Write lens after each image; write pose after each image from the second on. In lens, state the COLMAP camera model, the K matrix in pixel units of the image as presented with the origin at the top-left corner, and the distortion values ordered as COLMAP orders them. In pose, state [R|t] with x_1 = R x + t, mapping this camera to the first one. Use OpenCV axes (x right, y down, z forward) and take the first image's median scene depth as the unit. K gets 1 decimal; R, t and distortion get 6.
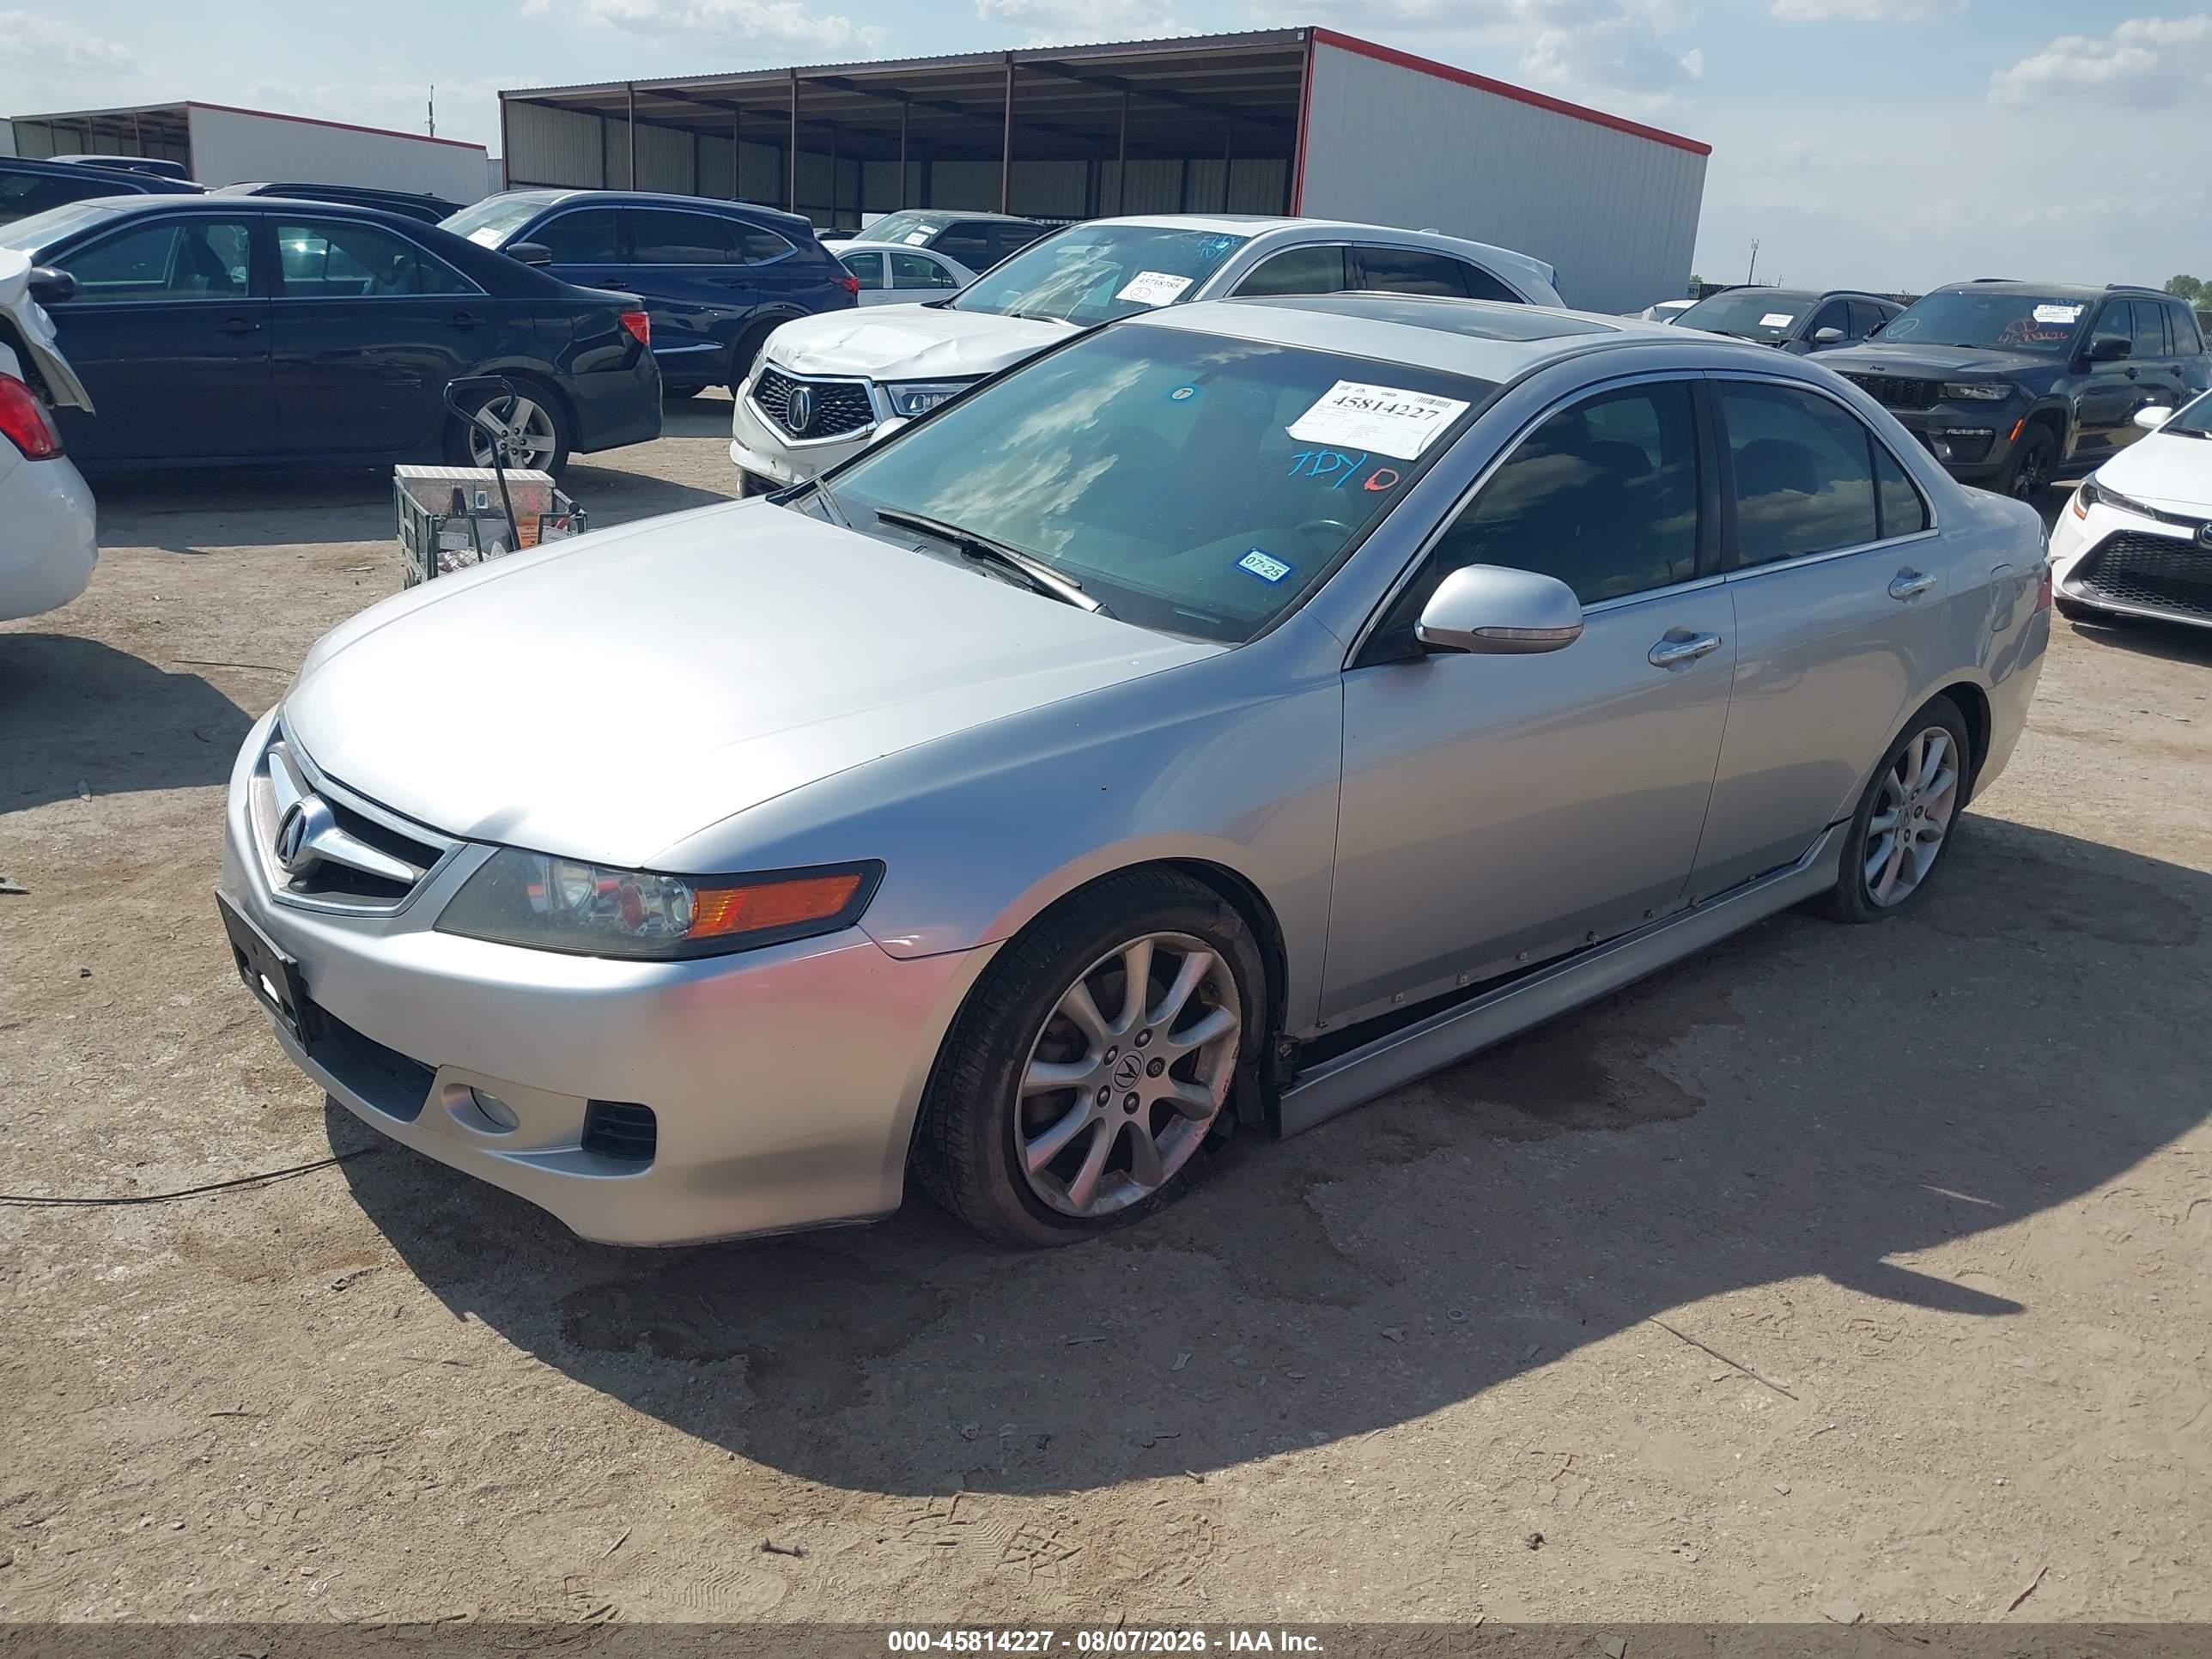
lens RADIAL K [[1861.1, 0, 1115.4], [0, 1861.1, 830.1], [0, 0, 1]] dist [-0.004502, 0.012578]
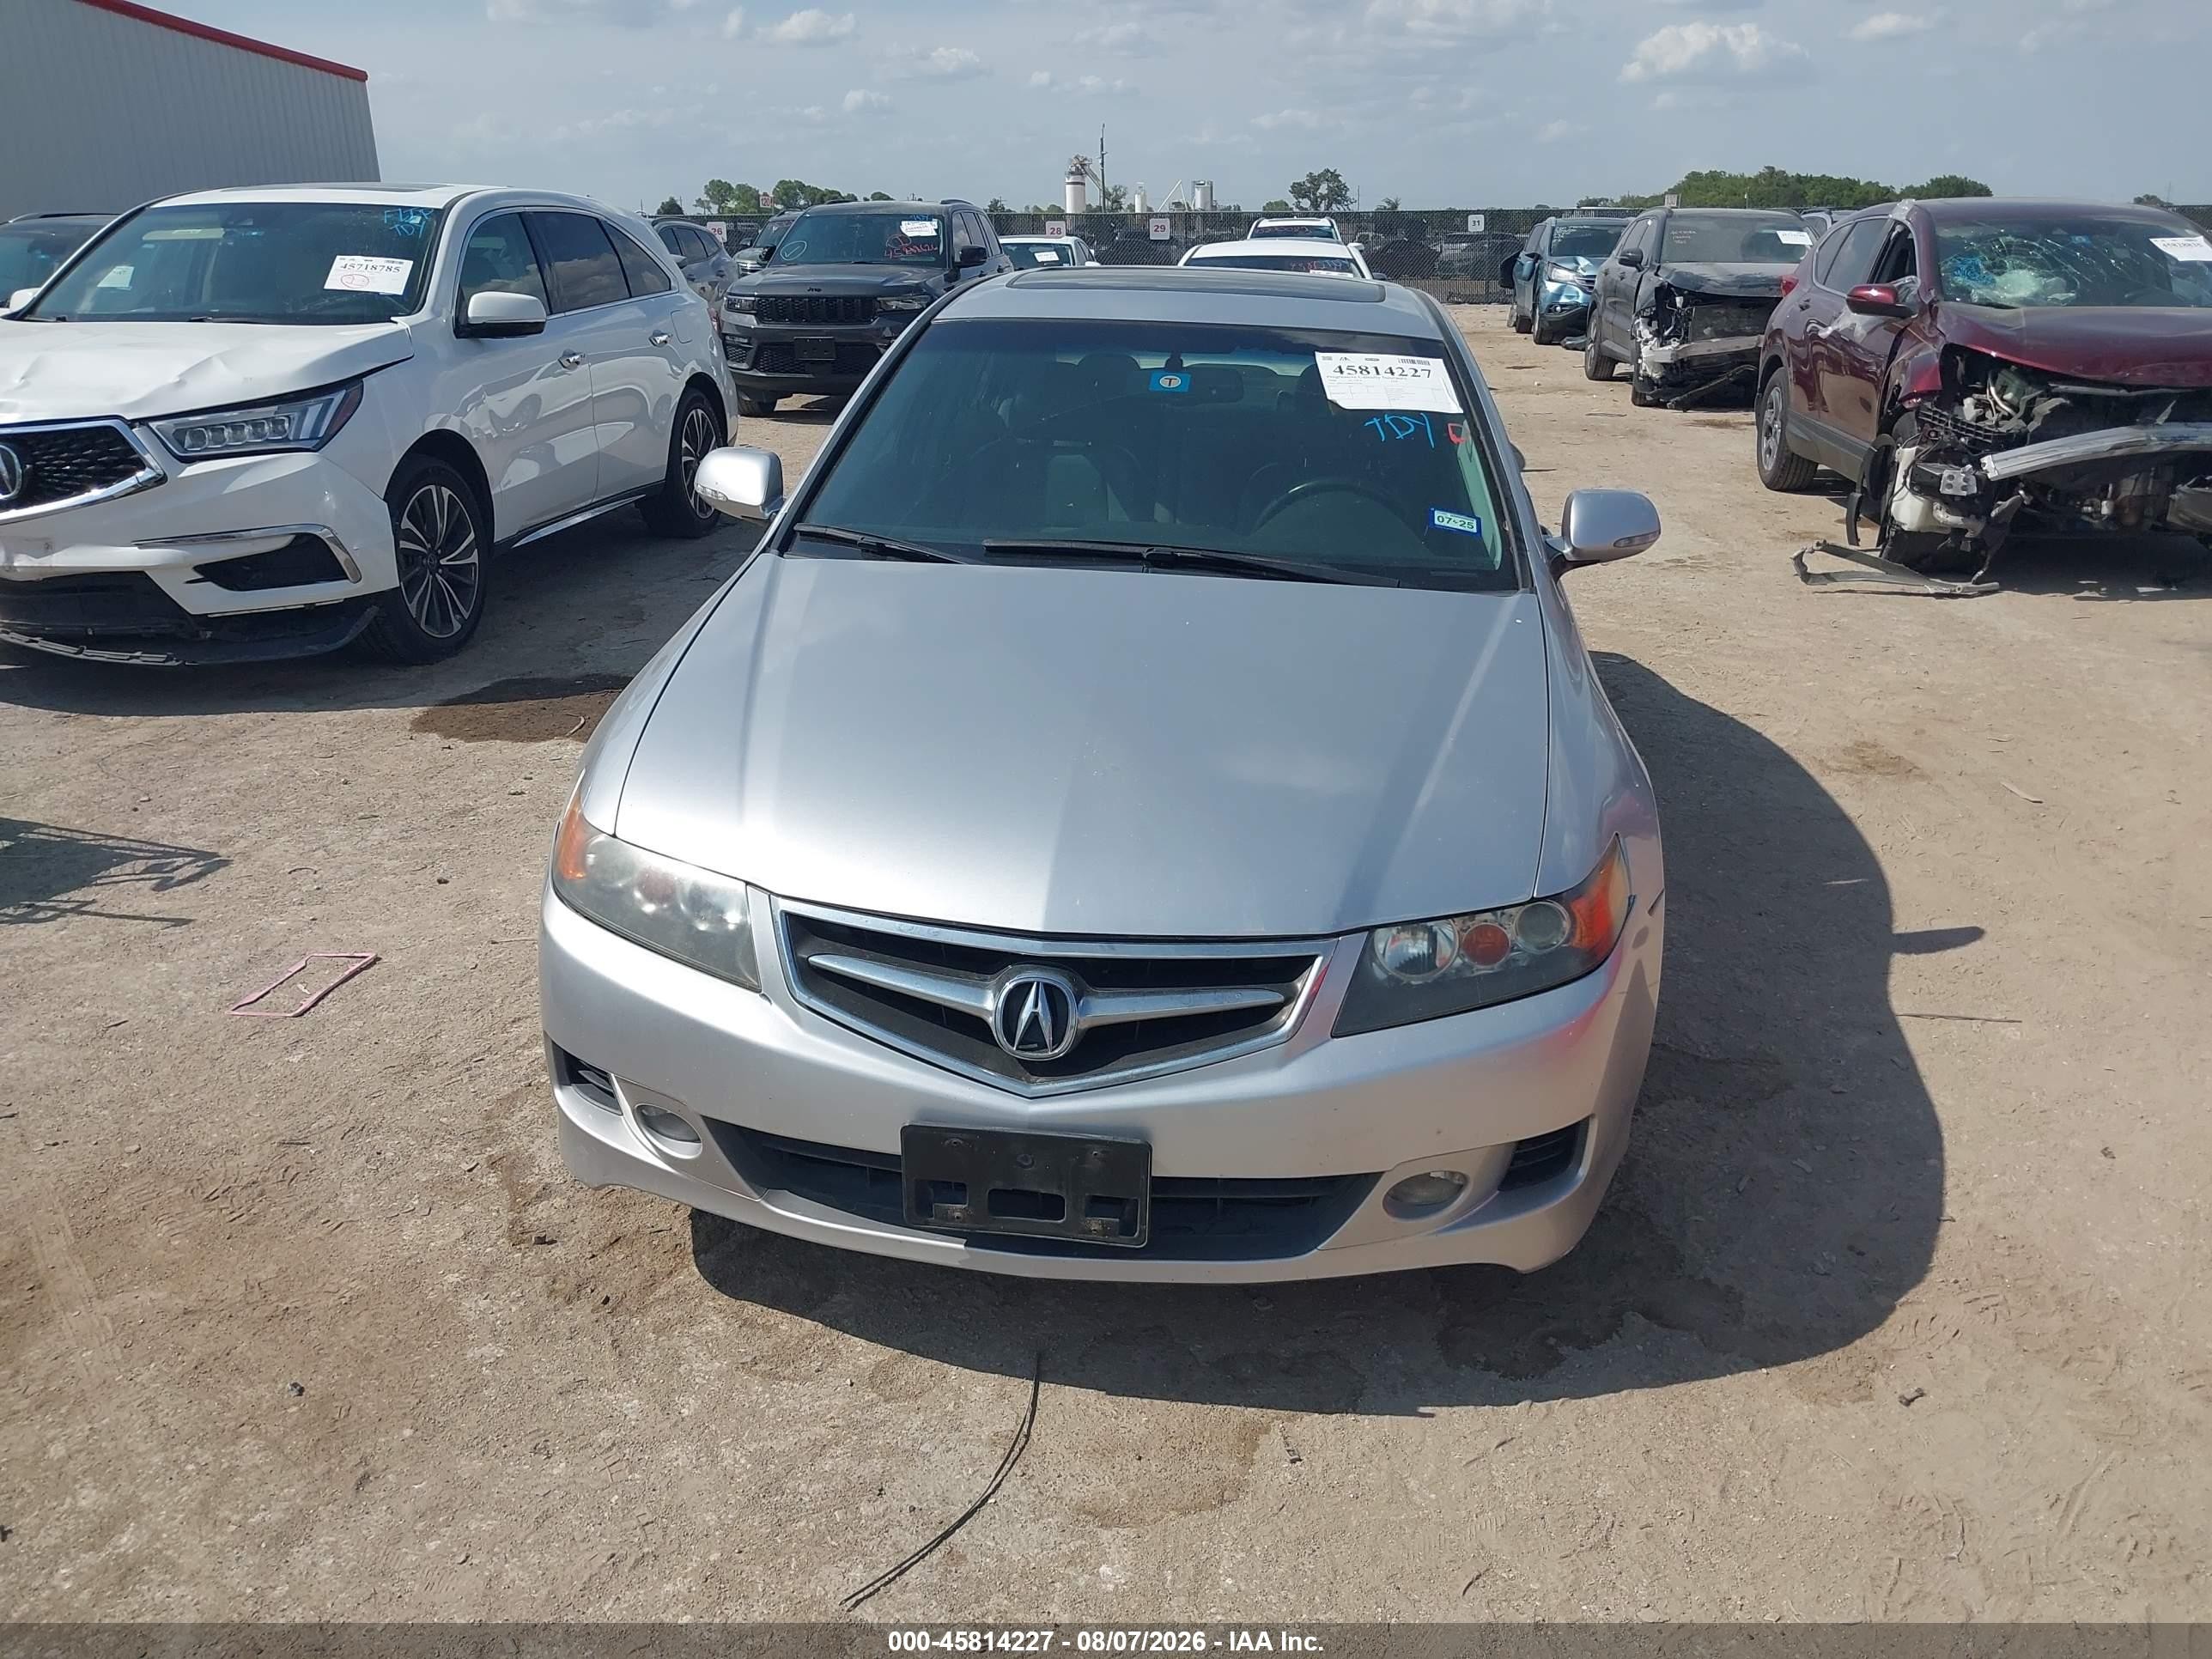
lens RADIAL K [[1861.1, 0, 1115.4], [0, 1861.1, 830.1], [0, 0, 1]] dist [-0.004502, 0.012578]
pose [[0.717453, -0.273780, 0.640551, -0.386972], [0.246688, 0.959796, 0.133925, -0.076416], [-0.651465, 0.061931, 0.756147, 0.137343]]
